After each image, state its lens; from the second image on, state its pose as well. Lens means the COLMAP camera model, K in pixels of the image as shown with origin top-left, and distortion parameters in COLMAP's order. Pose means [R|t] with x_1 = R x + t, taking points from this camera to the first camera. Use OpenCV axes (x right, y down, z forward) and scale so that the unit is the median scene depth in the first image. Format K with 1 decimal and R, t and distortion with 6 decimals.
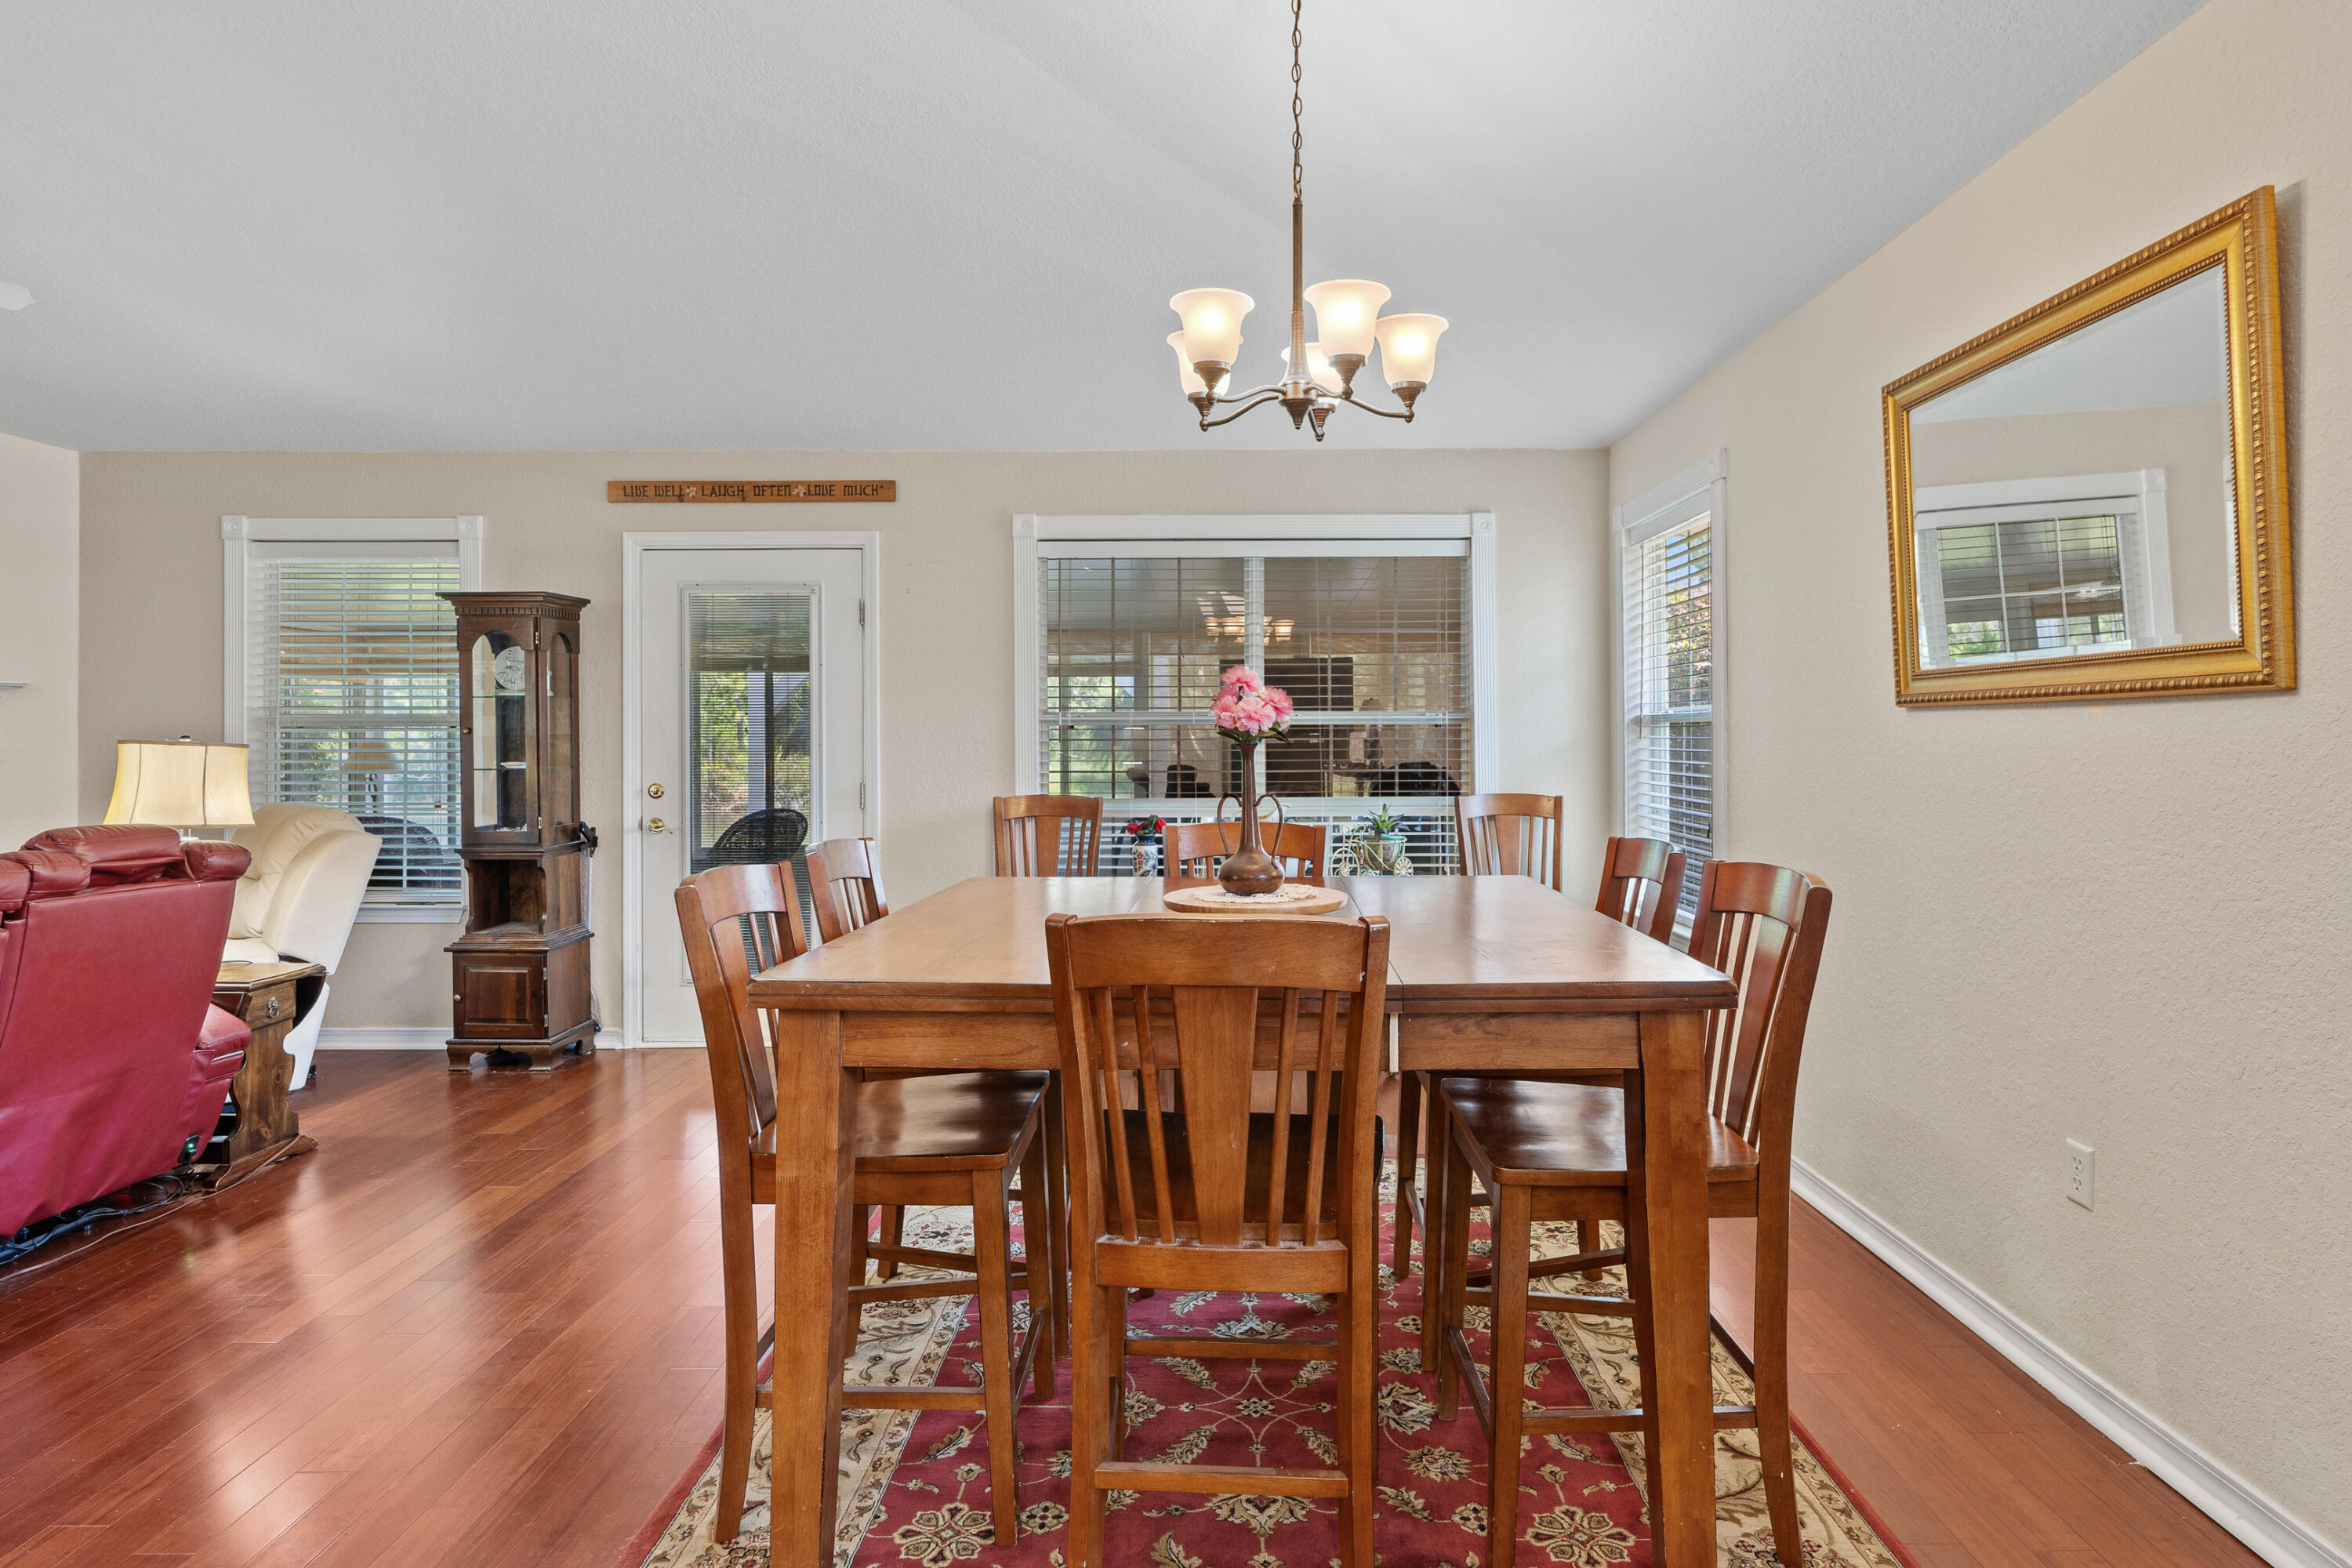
lens RADIAL K [[1242.0, 0, 1219.6], [0, 1242.0, 776.3], [0, 0, 1]] dist [0.001051, -0.000259]
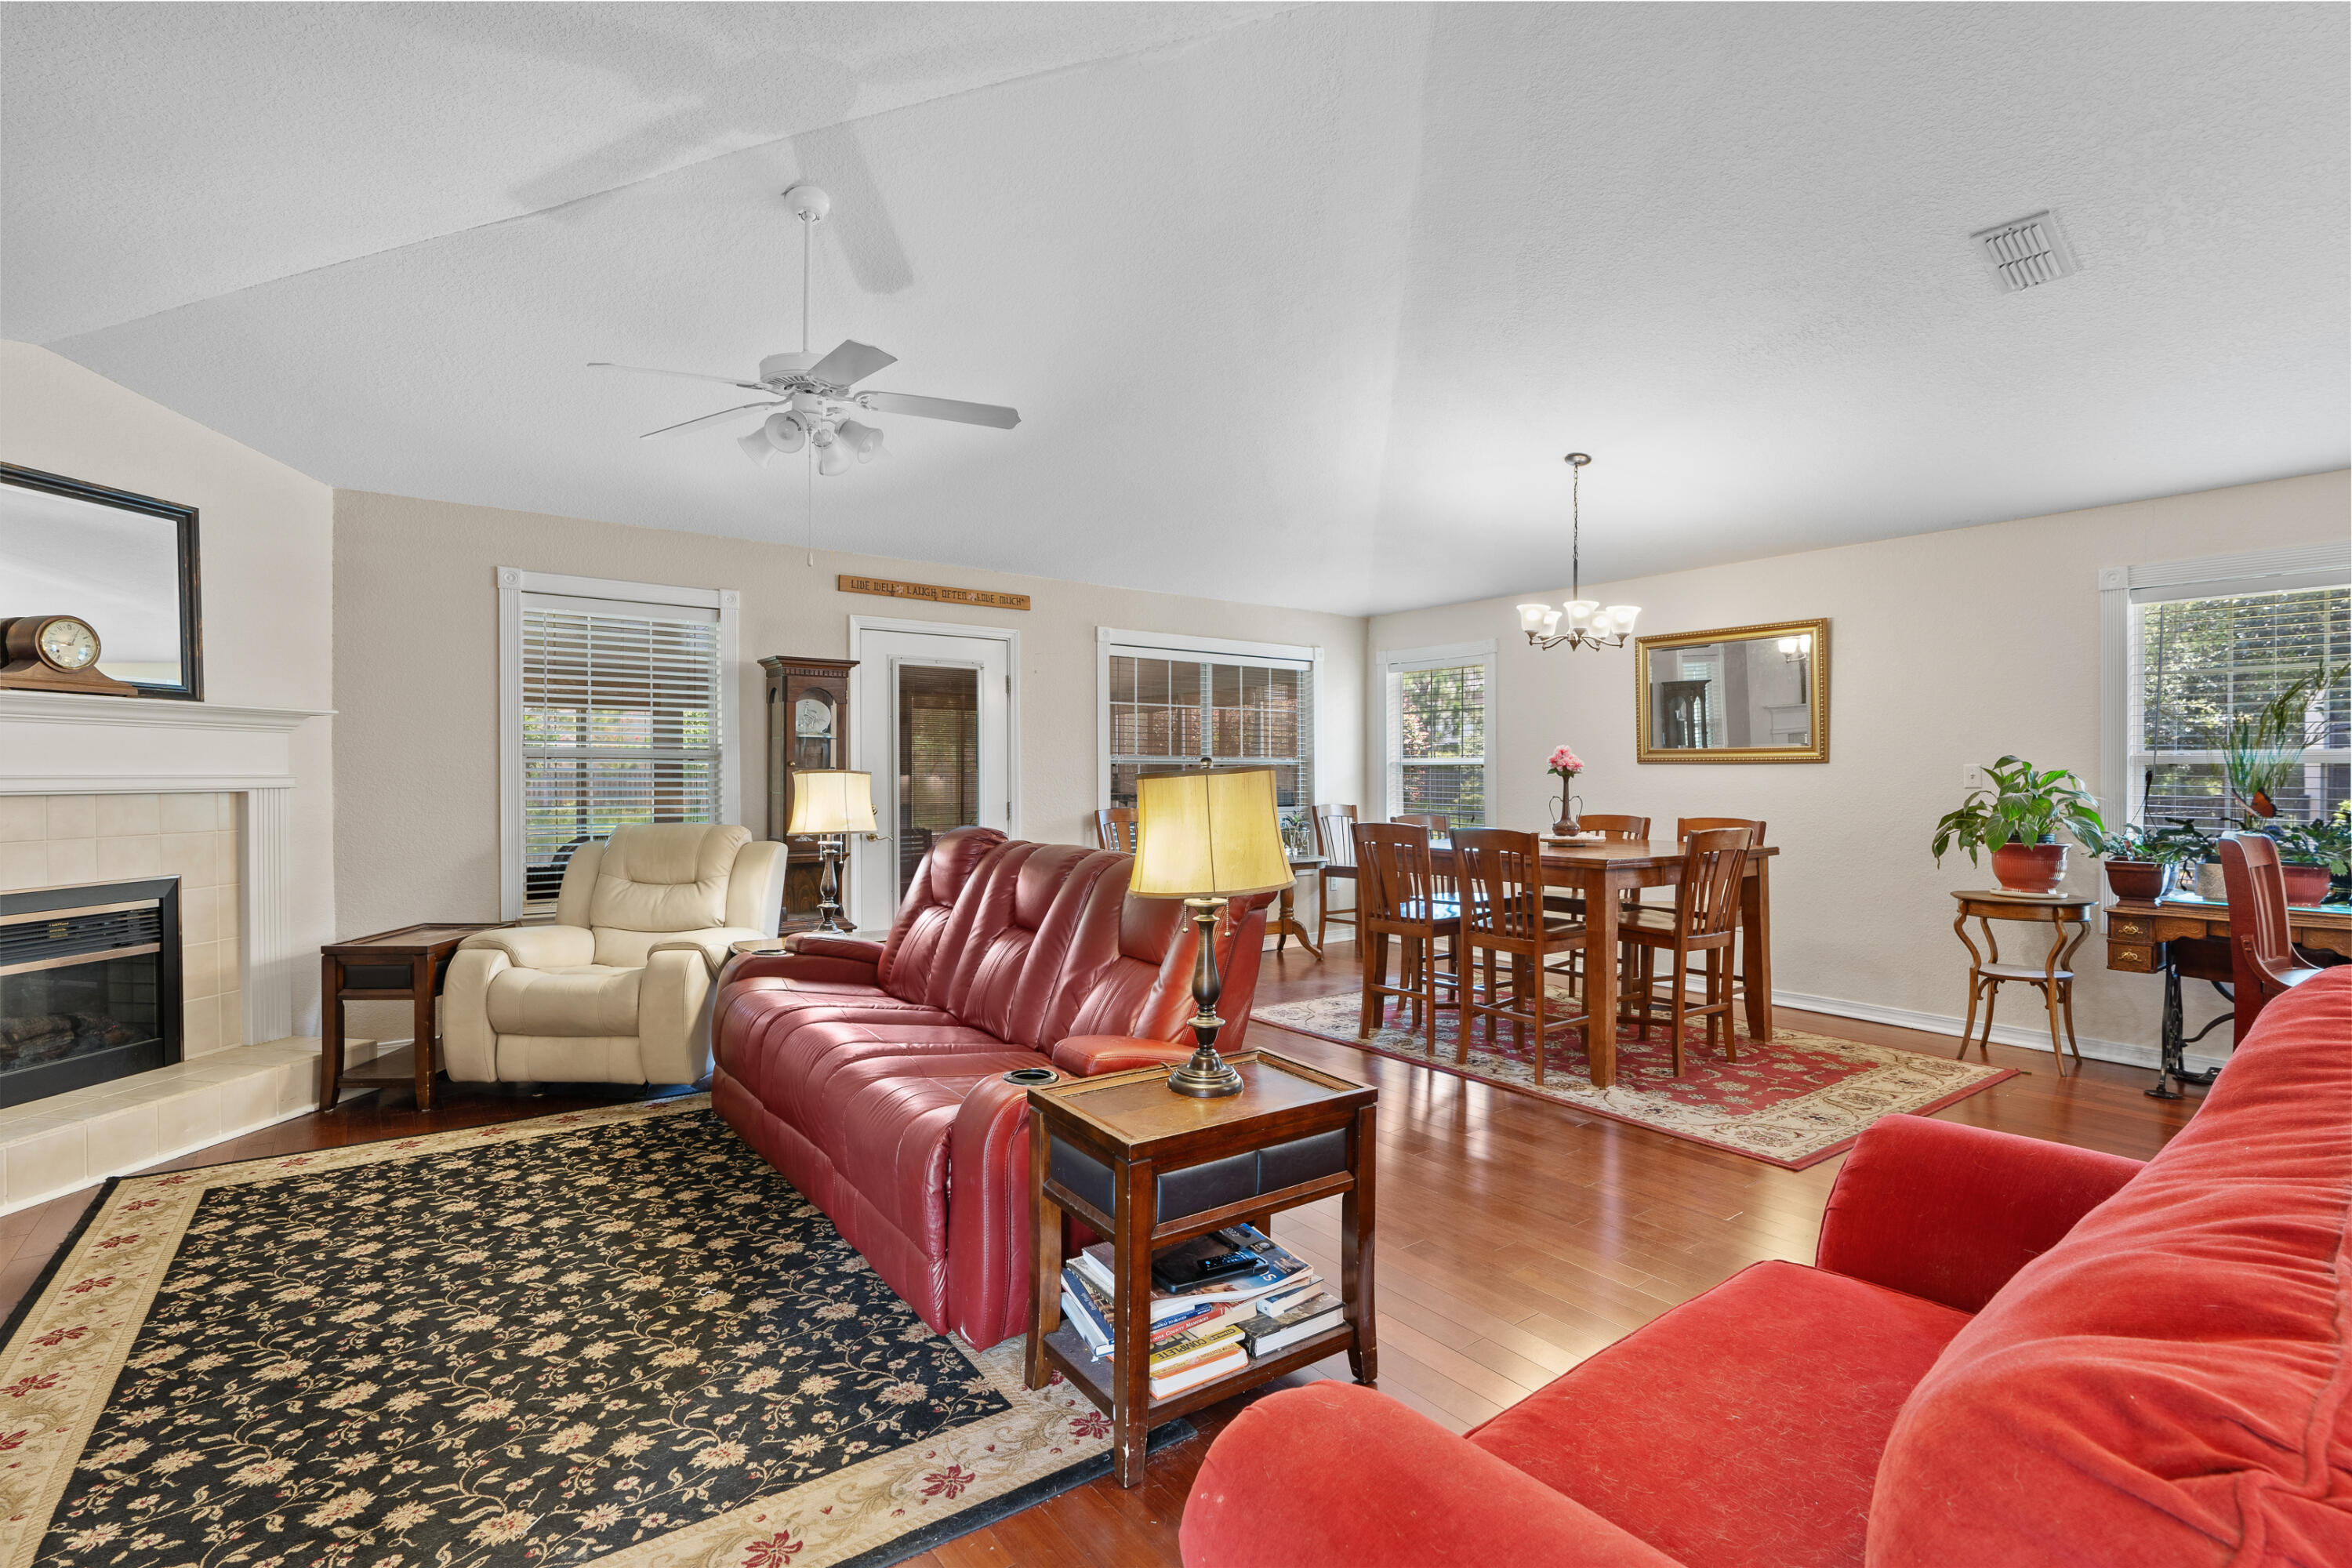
lens RADIAL K [[1096.5, 0, 1162.5], [0, 1096.5, 783.7], [0, 0, 1]] dist [-0.002627, 0.001101]
pose [[0.807759, 0.000904, 0.589512, -0.897718], [0.009675, 0.999844, -0.014789, 0.003316], [-0.589434, 0.017649, 0.807624, -0.131496]]
